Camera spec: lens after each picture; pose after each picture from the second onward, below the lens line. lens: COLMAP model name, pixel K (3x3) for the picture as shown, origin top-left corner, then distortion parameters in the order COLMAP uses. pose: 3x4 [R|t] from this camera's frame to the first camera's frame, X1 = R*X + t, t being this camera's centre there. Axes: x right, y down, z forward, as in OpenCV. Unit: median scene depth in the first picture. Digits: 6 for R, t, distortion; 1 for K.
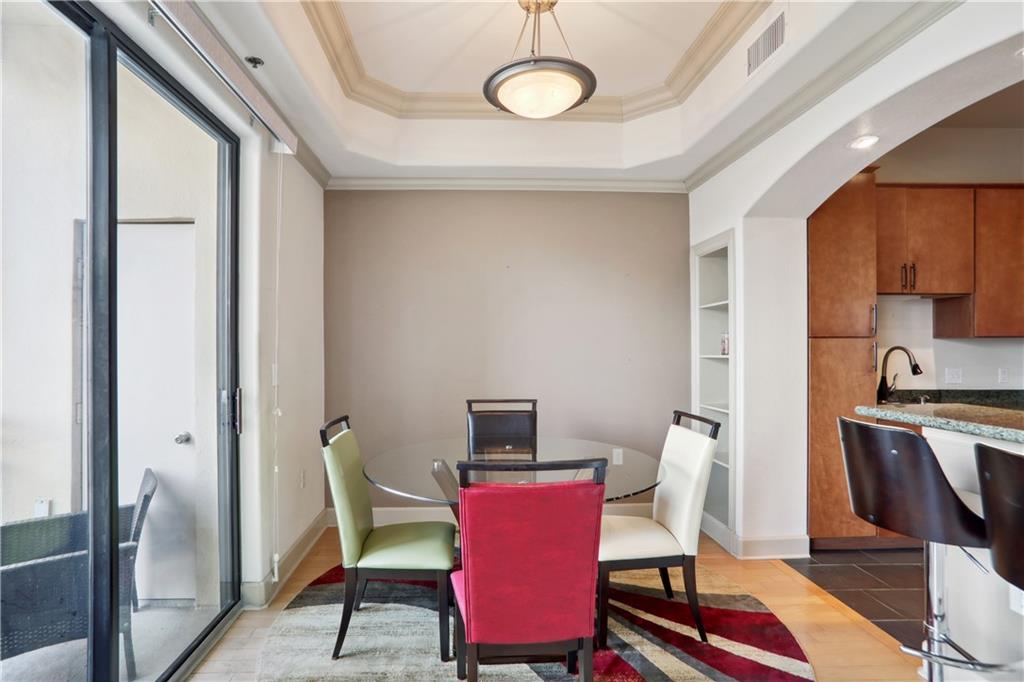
lens RADIAL K [[513.6, 0, 495.4], [0, 513.6, 340.2], [0, 0, 1]] dist [-0.061268, 0.032347]
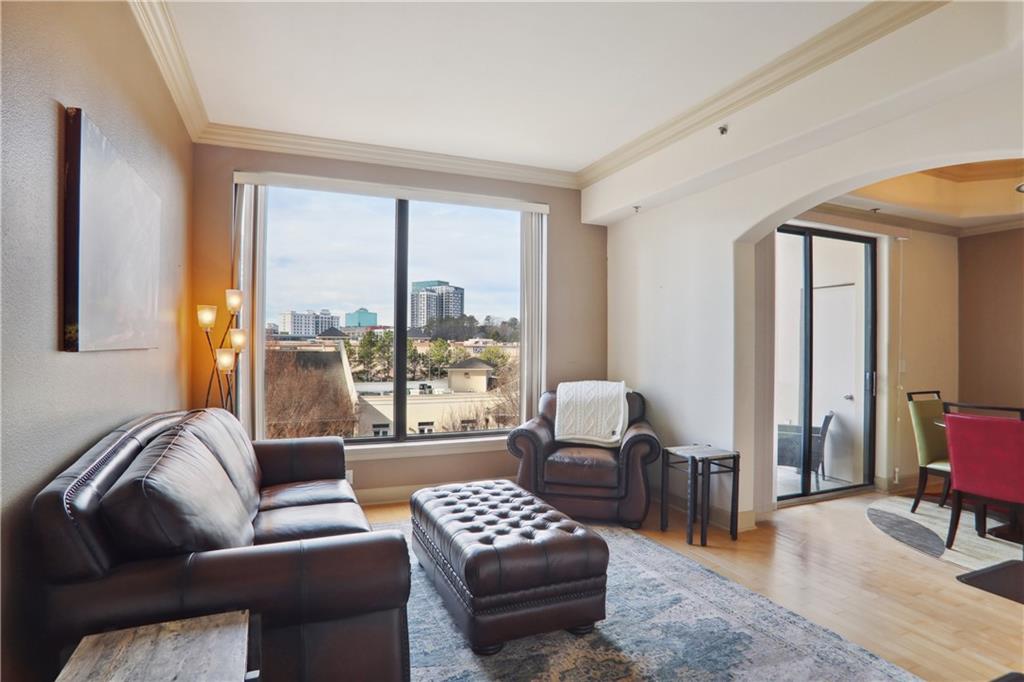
lens RADIAL K [[538.6, 0, 512.0], [0, 538.6, 341.0], [0, 0, 1]] dist [-0.087572, 0.042473]
pose [[0.350763, -0.008047, -0.936430, 0.686732], [-0.002003, 0.999954, -0.009343, 0.002894], [0.936462, 0.005153, 0.350731, -0.772278]]
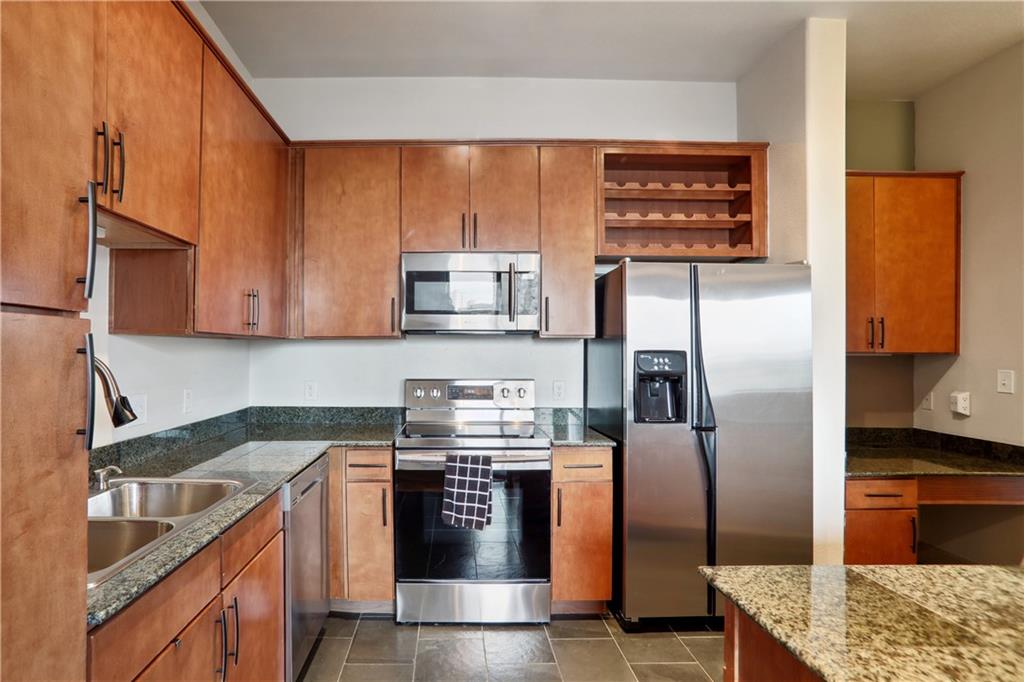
lens RADIAL K [[511.6, 0, 499.9], [0, 511.6, 356.6], [0, 0, 1]] dist [-0.039442, 0.022437]
pose [[-0.015011, 0.006156, 0.999868, 0.514534], [-0.007277, 0.999954, -0.006265, 0.019058], [-0.999861, -0.007370, -0.014966, 0.797254]]
